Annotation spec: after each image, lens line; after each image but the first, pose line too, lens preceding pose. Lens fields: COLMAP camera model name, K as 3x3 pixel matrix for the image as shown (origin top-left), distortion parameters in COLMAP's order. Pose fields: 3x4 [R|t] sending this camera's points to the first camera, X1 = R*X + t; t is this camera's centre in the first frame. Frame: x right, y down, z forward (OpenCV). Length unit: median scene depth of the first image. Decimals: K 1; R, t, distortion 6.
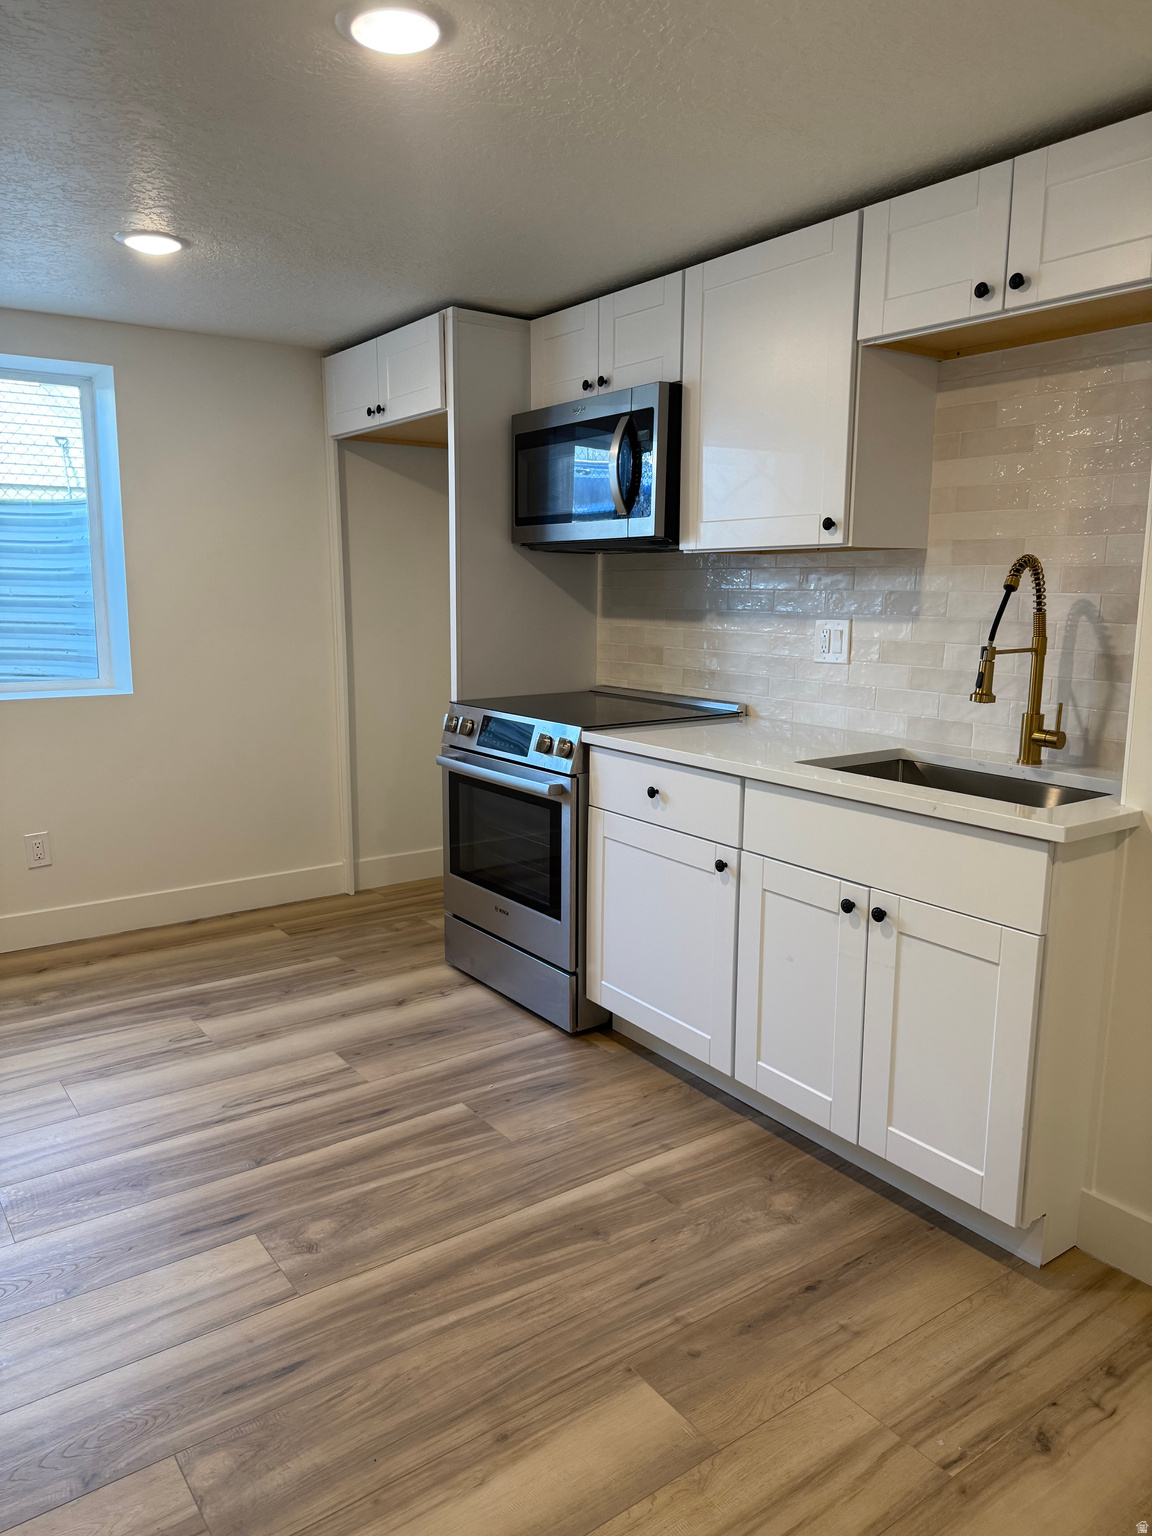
lens RADIAL K [[1097.2, 0, 585.9], [0, 1097.2, 741.7], [0, 0, 1]] dist [0.070869, -0.075771]
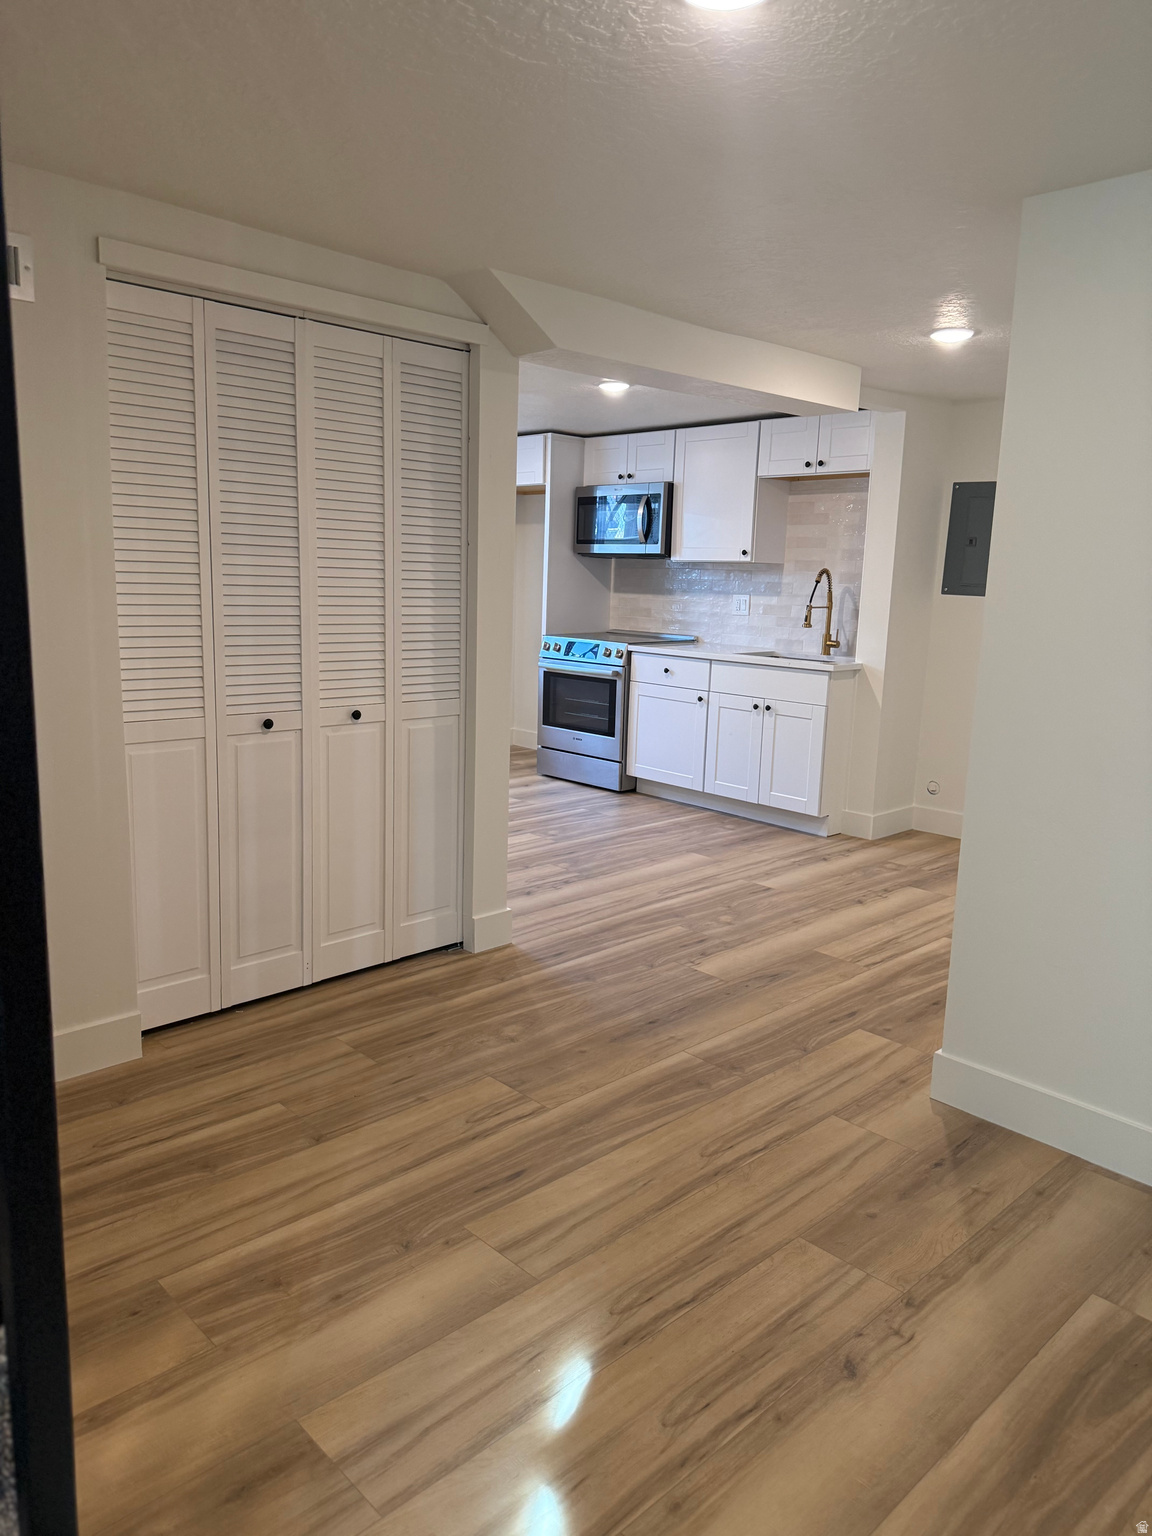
lens RADIAL K [[1097.2, 0, 581.5], [0, 1097.2, 772.5], [0, 0, 1]] dist [0.070869, -0.075771]
pose [[0.989158, -0.006043, 0.146727, -0.427766], [0.000234, 0.999216, 0.039577, 0.160717], [-0.146852, -0.039114, 0.988385, -1.164573]]
